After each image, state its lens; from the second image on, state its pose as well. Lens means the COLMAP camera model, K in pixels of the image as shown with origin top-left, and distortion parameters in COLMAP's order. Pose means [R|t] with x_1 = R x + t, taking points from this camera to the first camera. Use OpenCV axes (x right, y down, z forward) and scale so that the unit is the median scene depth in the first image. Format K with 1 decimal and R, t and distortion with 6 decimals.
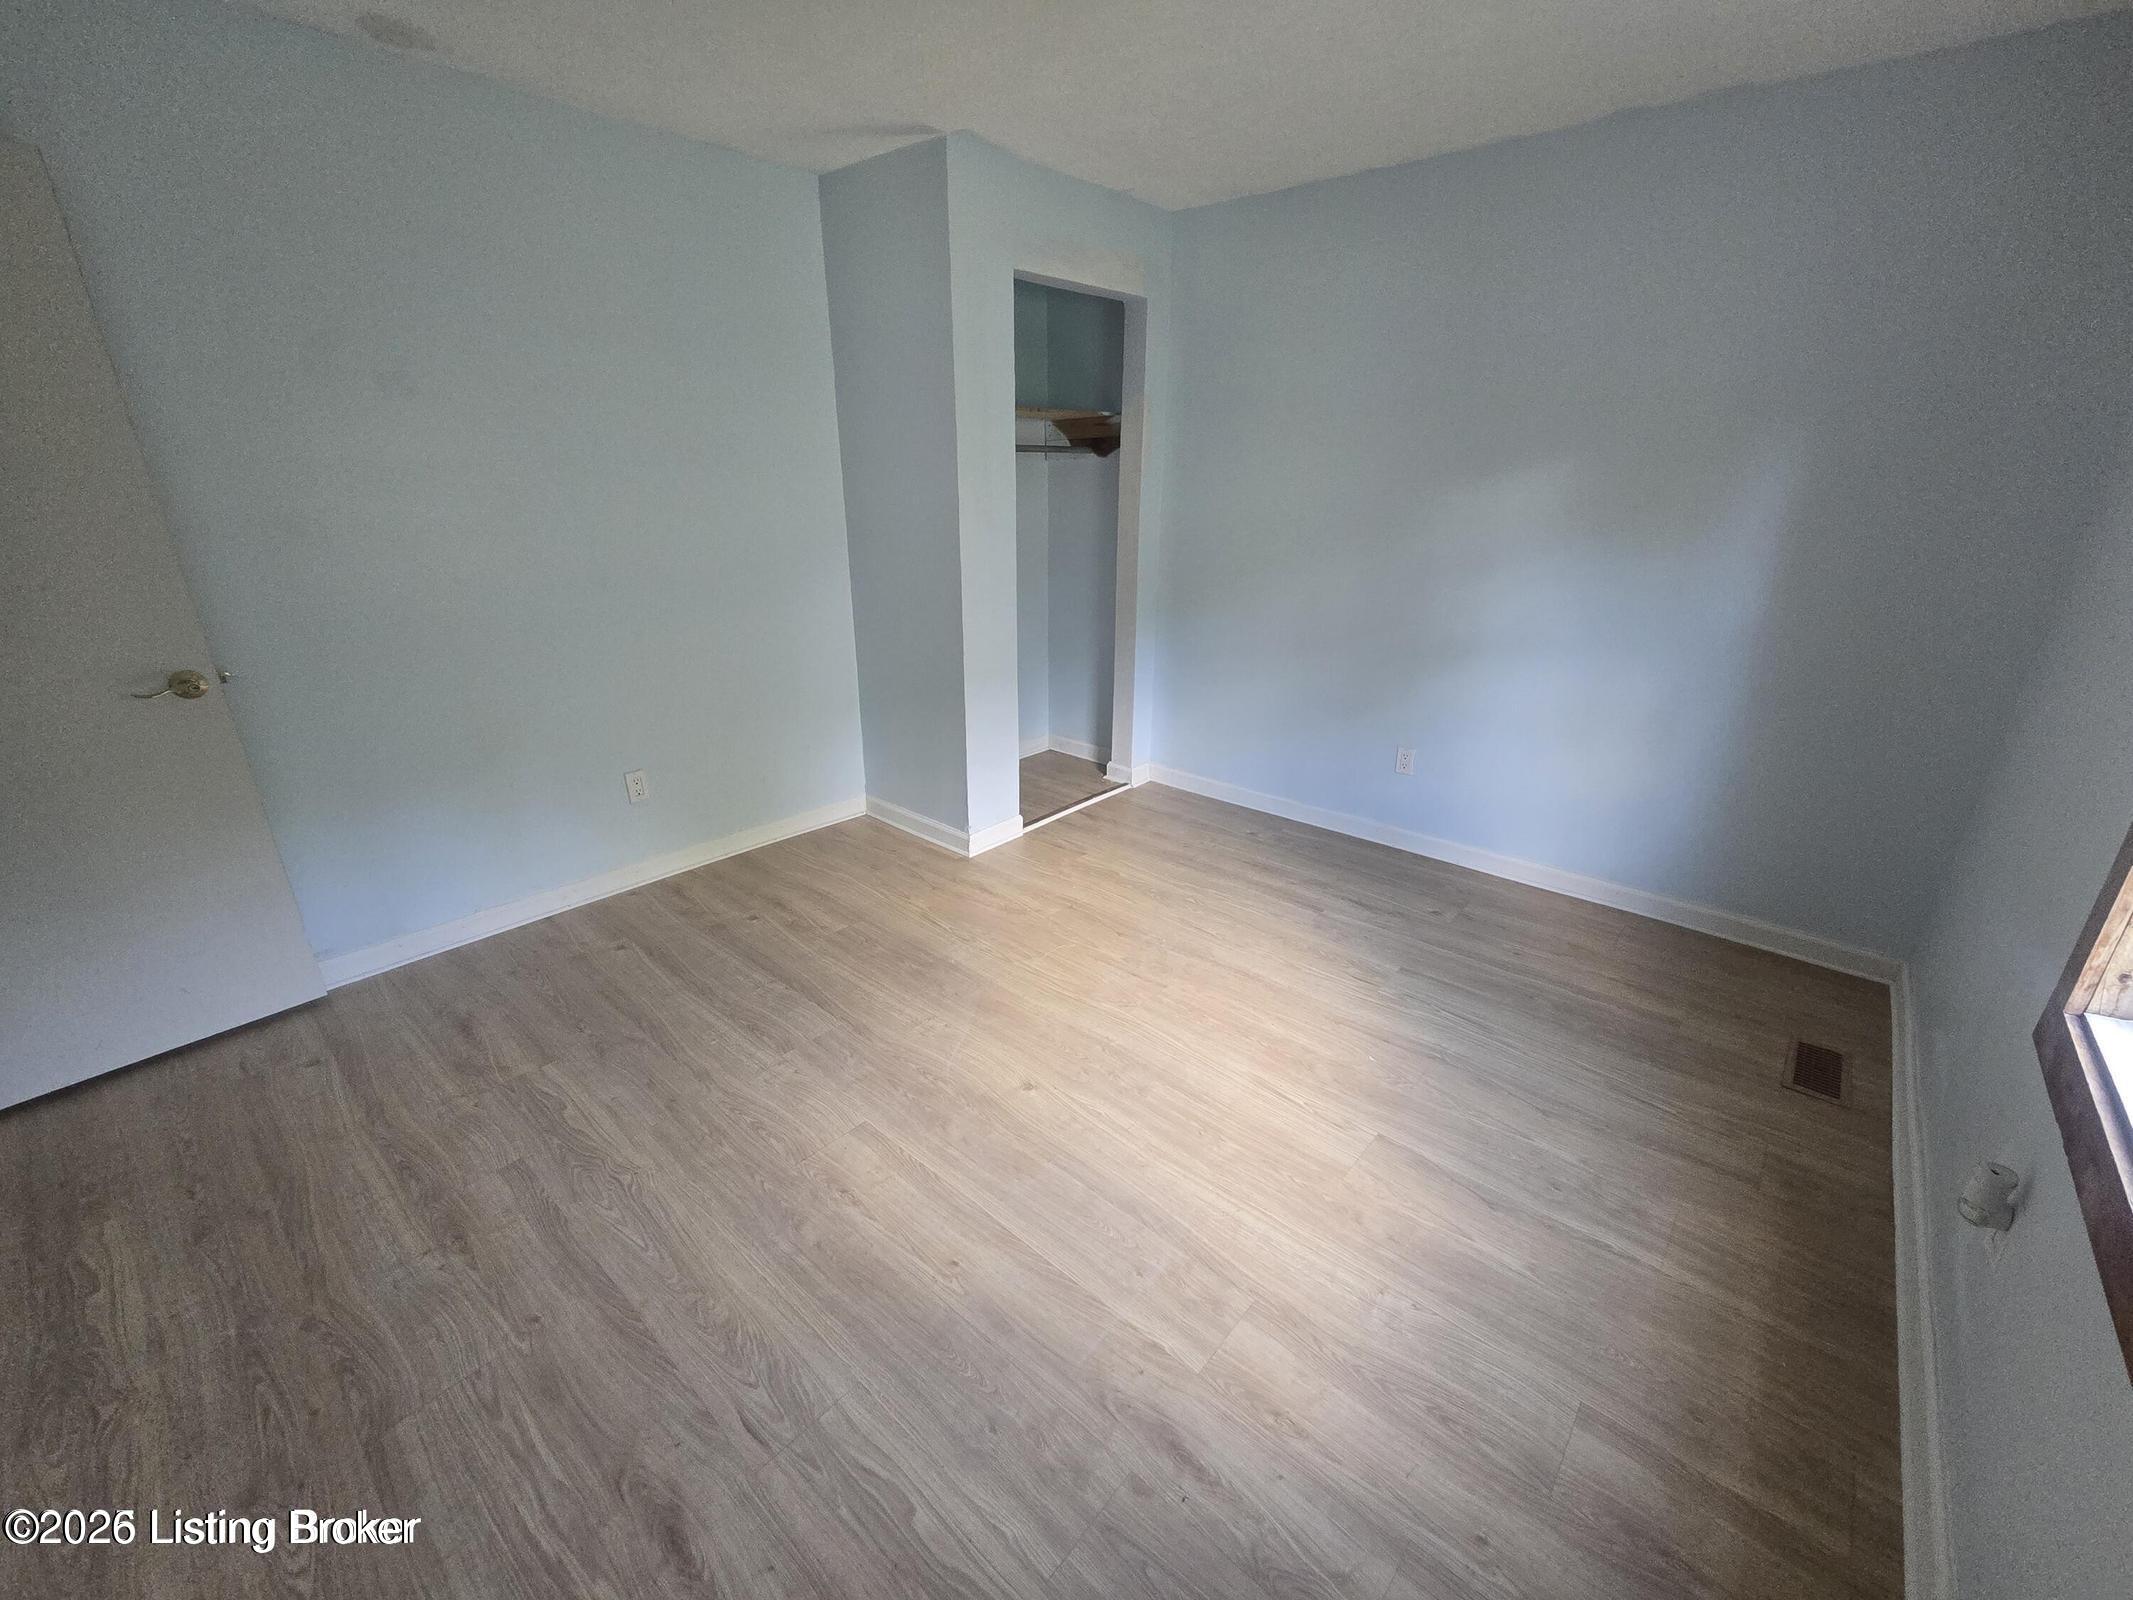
lens RADIAL K [[864.7, 0, 1066.5], [0, 864.7, 800.0], [0, 0, 1]] dist [-0.002467, -0.000252]
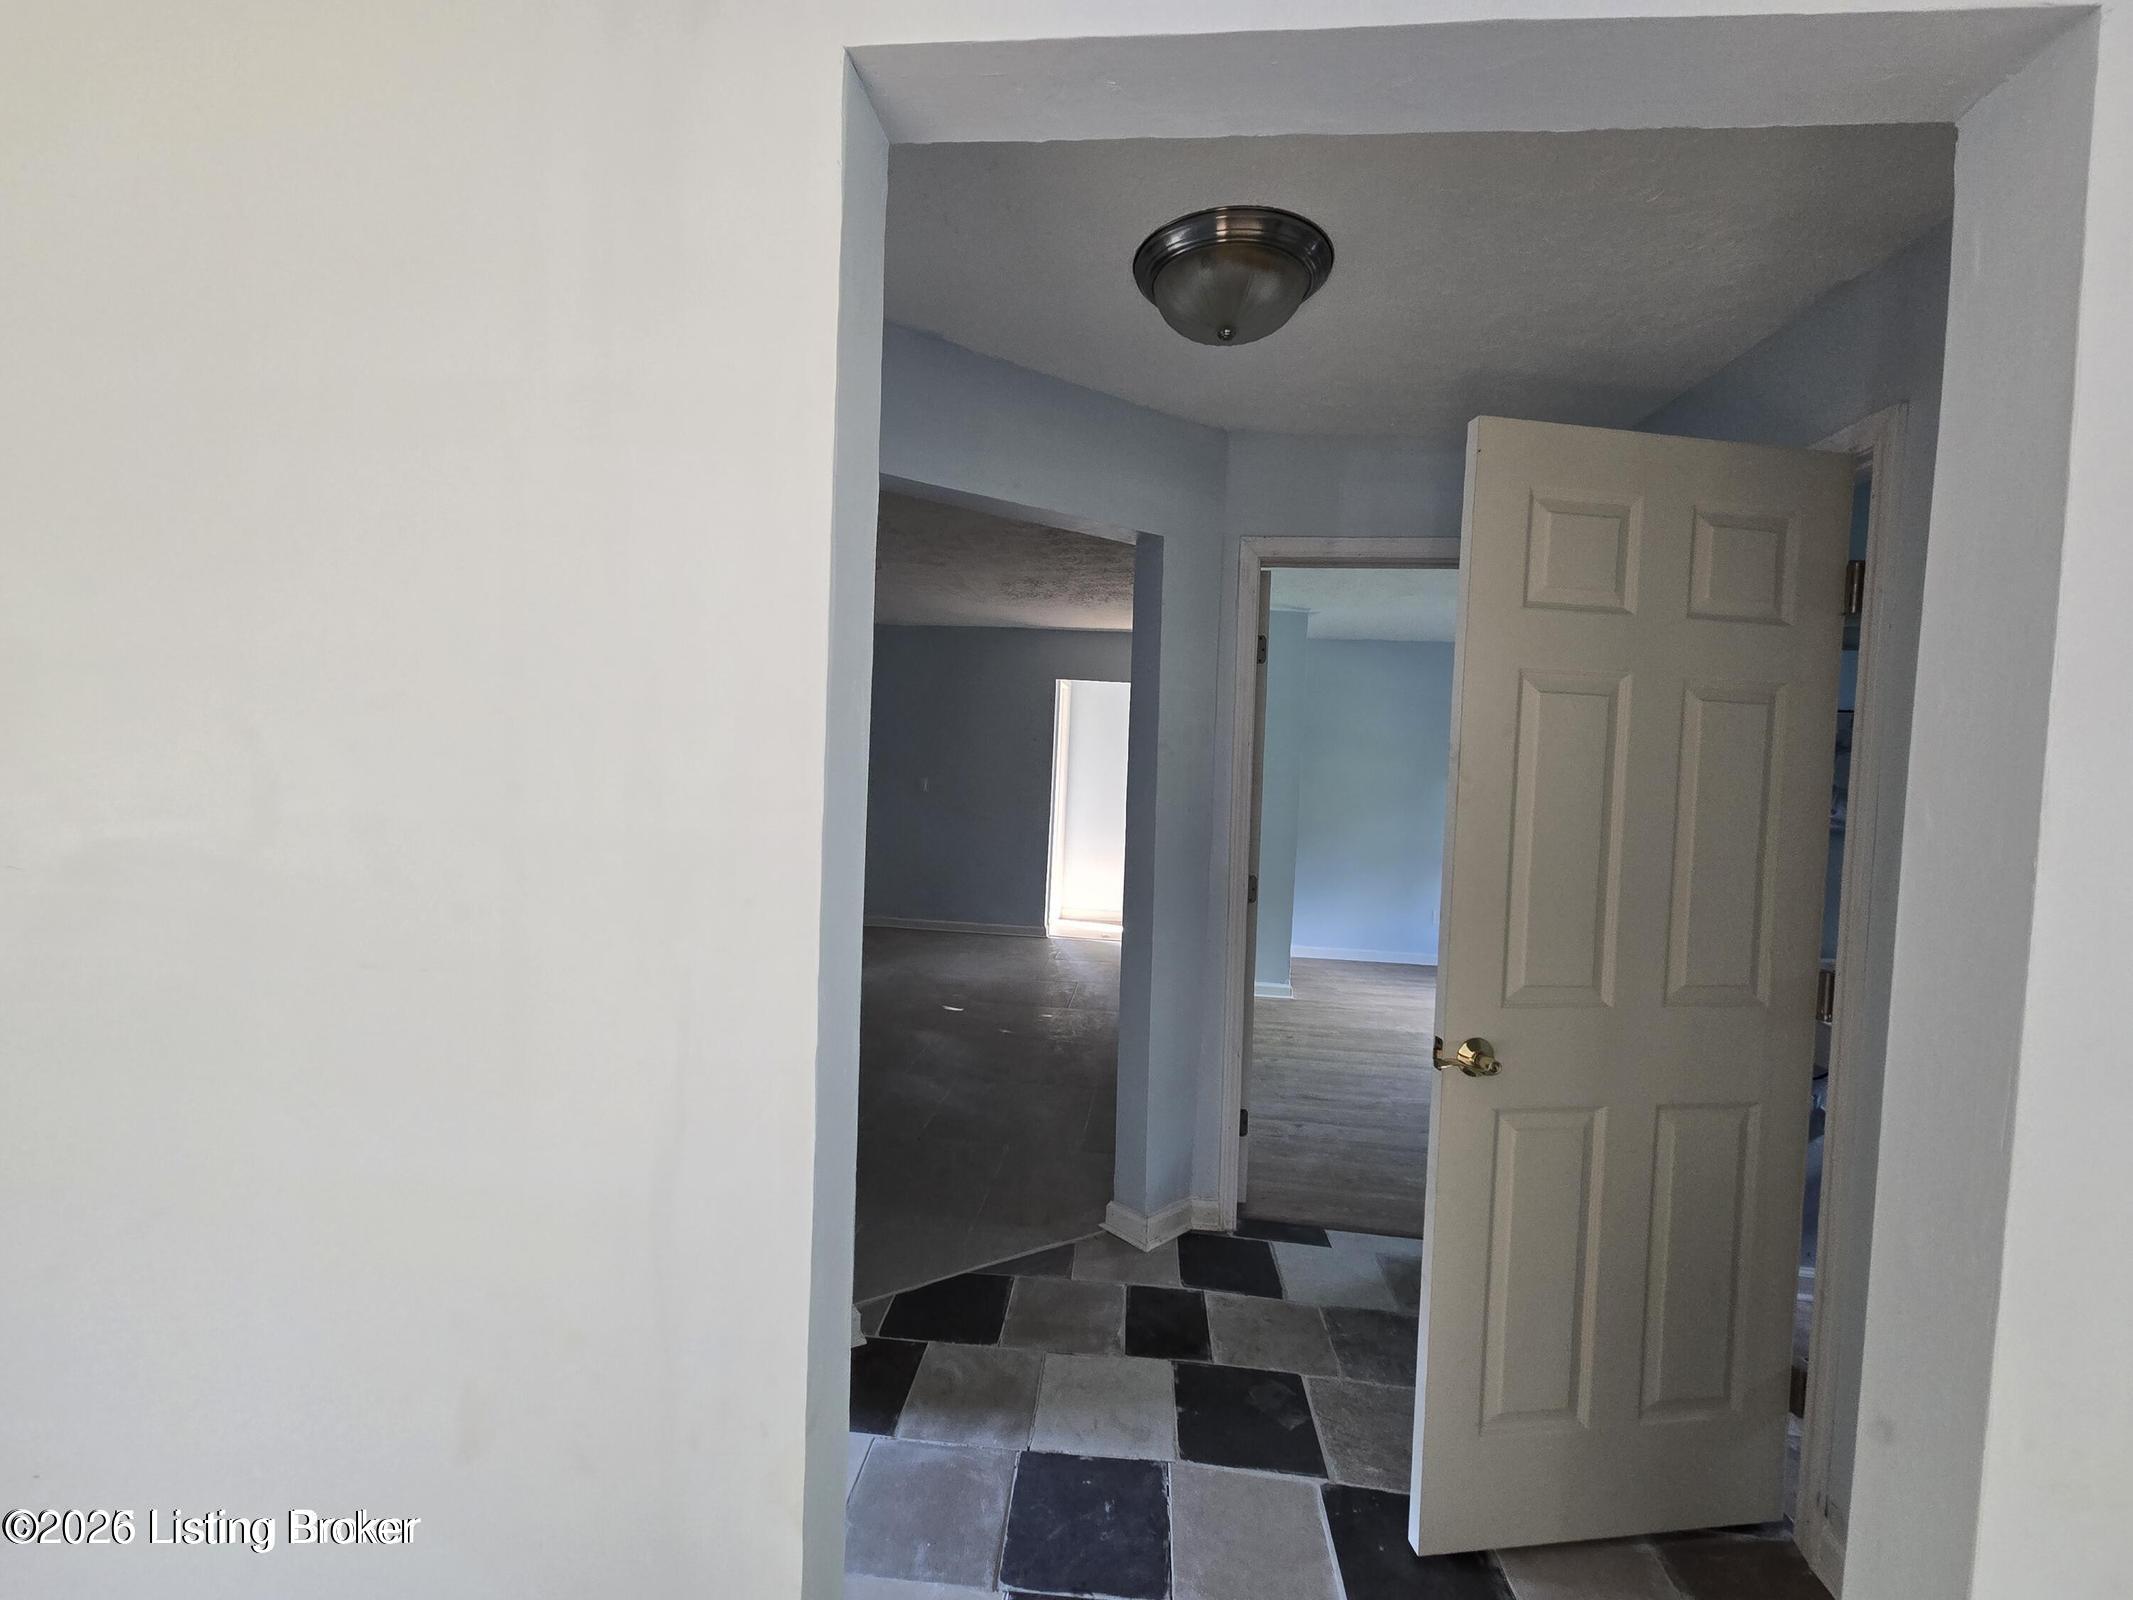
lens RADIAL K [[864.7, 0, 1066.5], [0, 864.7, 800.0], [0, 0, 1]] dist [-0.002467, -0.000252]
pose [[0.809242, 0.006282, 0.587442, -1.782468], [0.175439, 0.951730, -0.251857, 0.057210], [-0.560668, 0.306874, 0.769078, -0.108749]]
